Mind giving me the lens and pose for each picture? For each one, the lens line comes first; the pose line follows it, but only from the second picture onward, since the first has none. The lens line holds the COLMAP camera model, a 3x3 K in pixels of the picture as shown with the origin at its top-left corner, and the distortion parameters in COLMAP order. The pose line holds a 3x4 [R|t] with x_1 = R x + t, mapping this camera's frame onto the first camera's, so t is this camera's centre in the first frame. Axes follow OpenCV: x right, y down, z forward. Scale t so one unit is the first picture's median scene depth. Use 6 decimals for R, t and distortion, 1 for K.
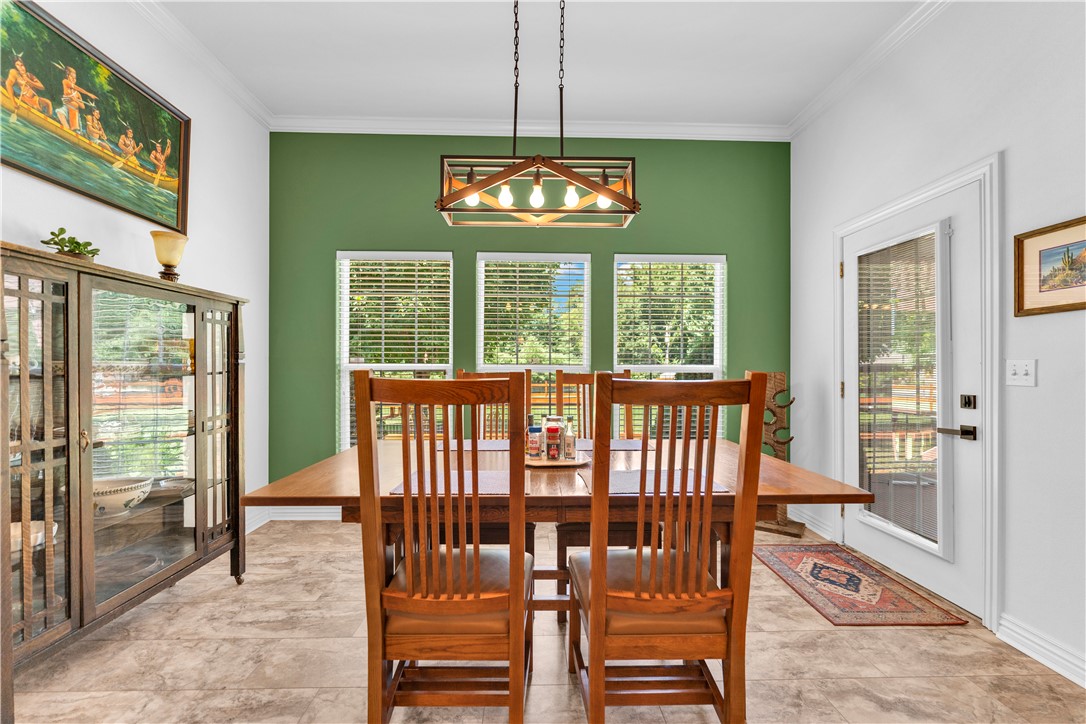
lens RADIAL K [[442.2, 0, 541.8], [0, 442.2, 365.1], [0, 0, 1]] dist [-0.000470, -0.000321]
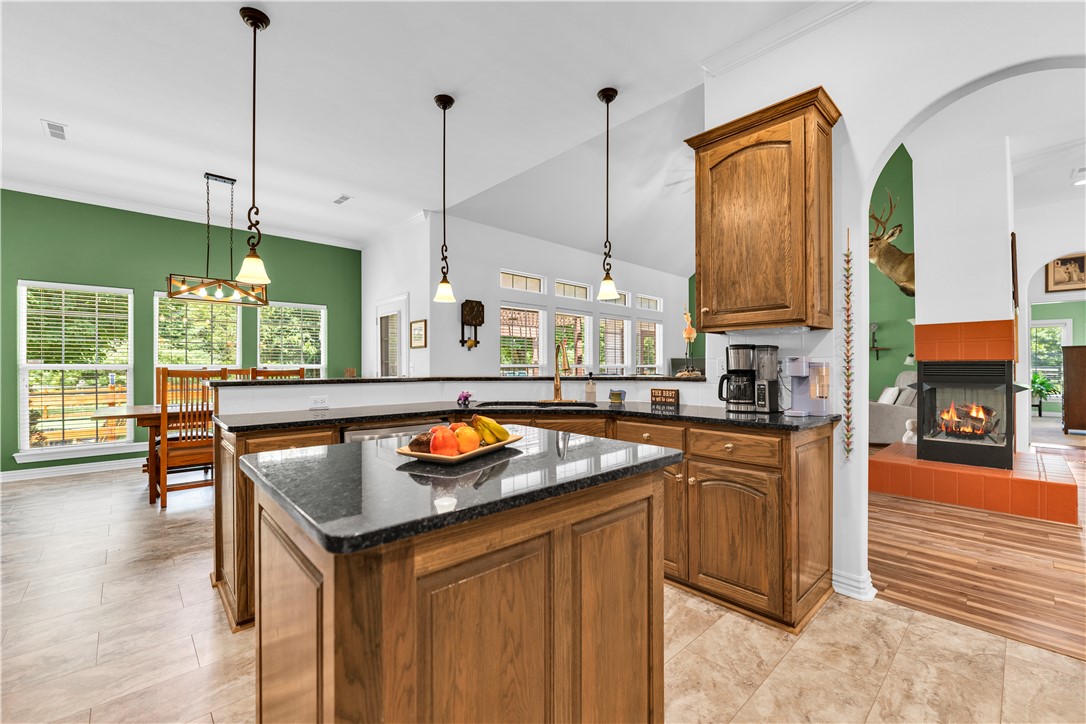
lens RADIAL K [[442.2, 0, 522.3], [0, 442.2, 361.1], [0, 0, 1]] dist [-0.000470, -0.000321]
pose [[0.765753, 0.002371, 0.643130, -0.150788], [0.000318, 0.999992, -0.004065, -0.006679], [-0.643134, 0.003317, 0.765746, -0.963475]]
